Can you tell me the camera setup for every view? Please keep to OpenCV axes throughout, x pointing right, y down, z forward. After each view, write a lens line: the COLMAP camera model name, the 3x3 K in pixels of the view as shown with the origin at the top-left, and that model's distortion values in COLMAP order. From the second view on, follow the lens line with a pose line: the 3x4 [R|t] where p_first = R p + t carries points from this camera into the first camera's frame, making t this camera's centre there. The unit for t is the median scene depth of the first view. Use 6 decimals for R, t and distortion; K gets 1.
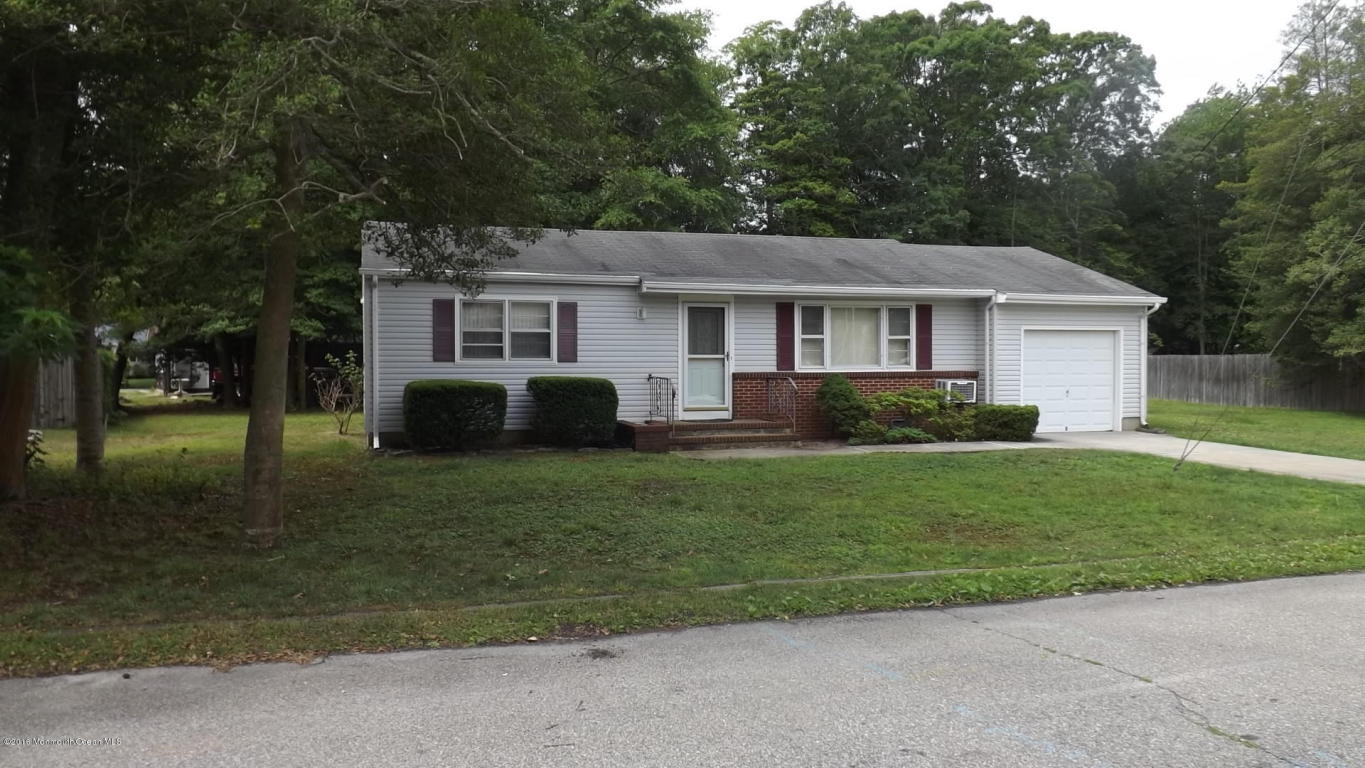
lens RADIAL K [[1024.8, 0, 686.7], [0, 1024.8, 416.2], [0, 0, 1]] dist [-0.051993, -0.001531]
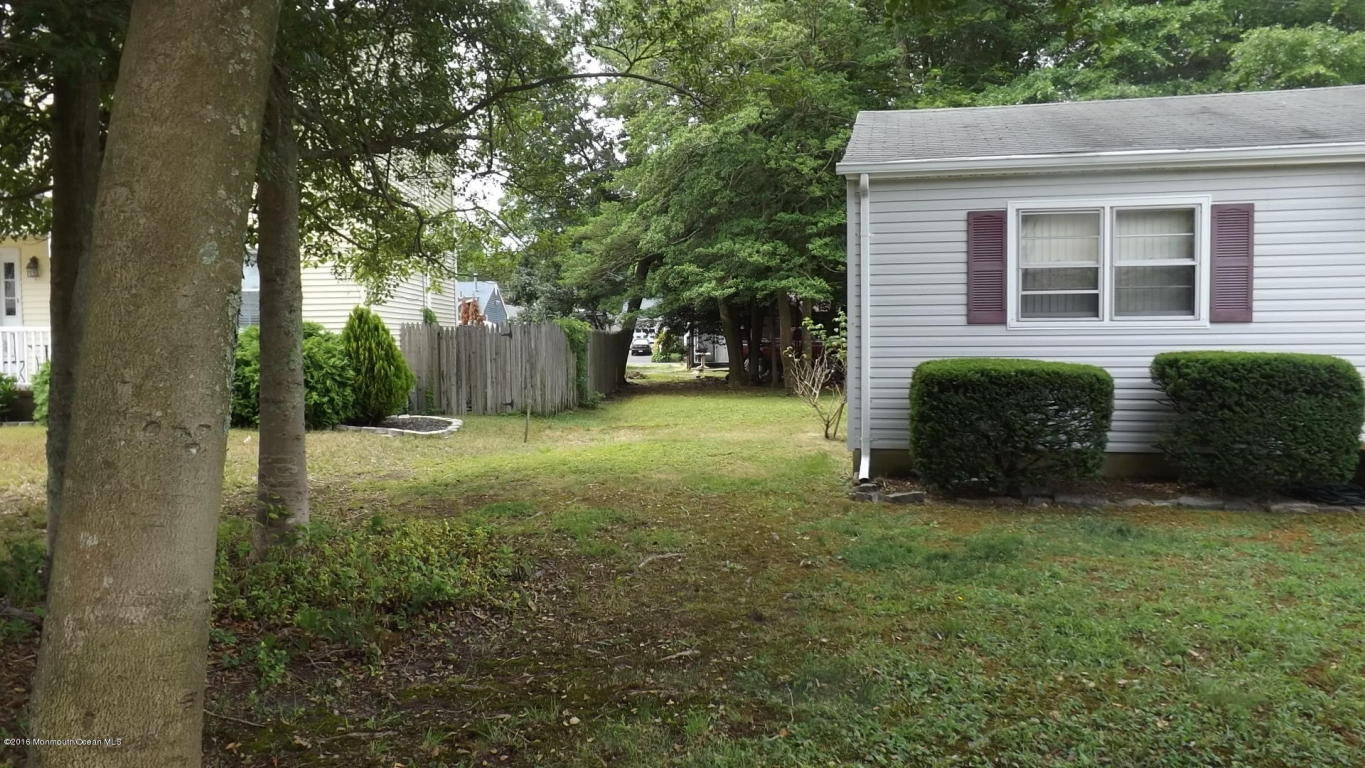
lens RADIAL K [[1108.5, 0, 674.3], [0, 1108.5, 394.6], [0, 0, 1]] dist [-0.007796, -0.003984]
pose [[0.873891, 0.014047, -0.485919, -0.086259], [-0.012917, 0.999900, 0.005674, -0.015607], [0.485951, 0.001318, 0.873985, 0.364247]]
